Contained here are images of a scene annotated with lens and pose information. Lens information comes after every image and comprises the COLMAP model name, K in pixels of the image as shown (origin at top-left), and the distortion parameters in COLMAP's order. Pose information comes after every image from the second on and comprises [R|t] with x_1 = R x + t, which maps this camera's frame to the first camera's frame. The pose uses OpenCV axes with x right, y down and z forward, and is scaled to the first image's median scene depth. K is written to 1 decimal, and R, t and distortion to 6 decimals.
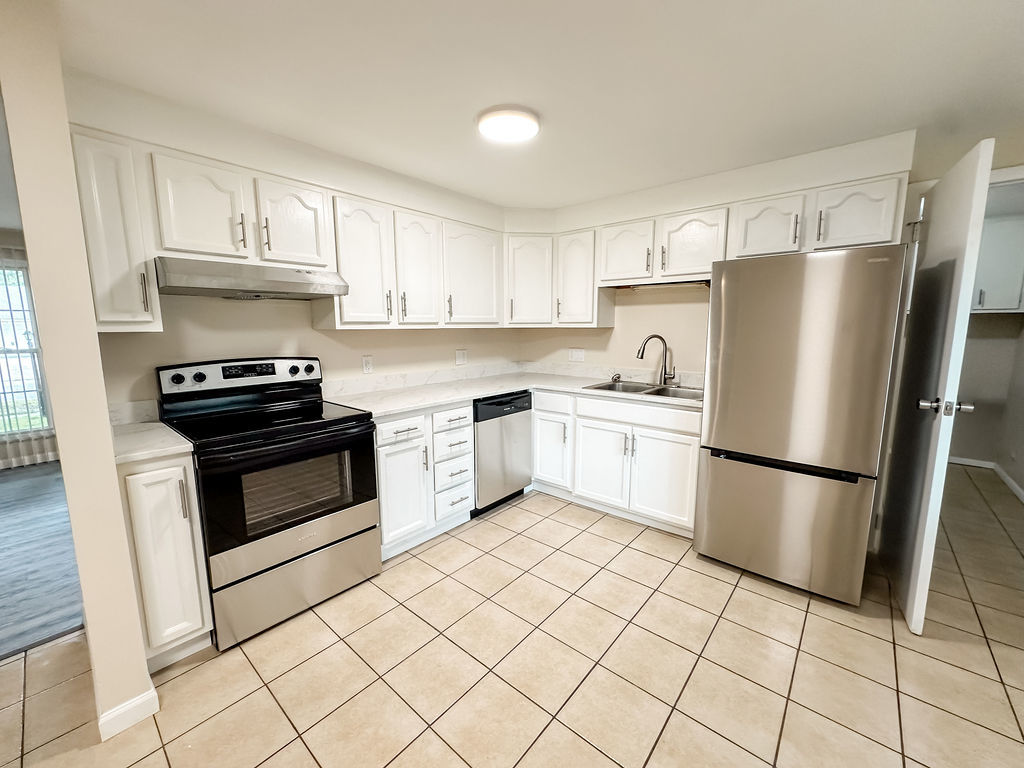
lens RADIAL K [[409.8, 0, 508.9], [0, 409.8, 384.7], [0, 0, 1]] dist [-0.003698, 0.000696]
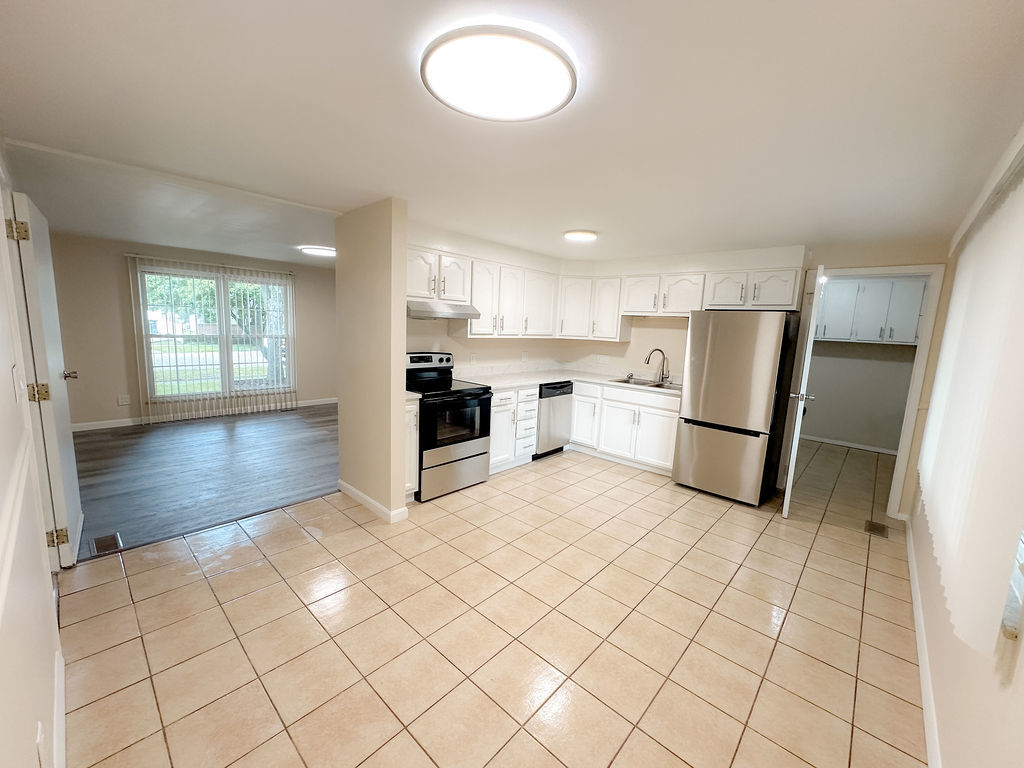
lens RADIAL K [[409.8, 0, 508.9], [0, 409.8, 384.7], [0, 0, 1]] dist [-0.003698, 0.000696]
pose [[0.998367, 0.052157, -0.023309, -0.168863], [-0.052046, 0.998630, 0.005346, 0.036032], [0.023556, -0.004124, 0.999714, -0.596497]]
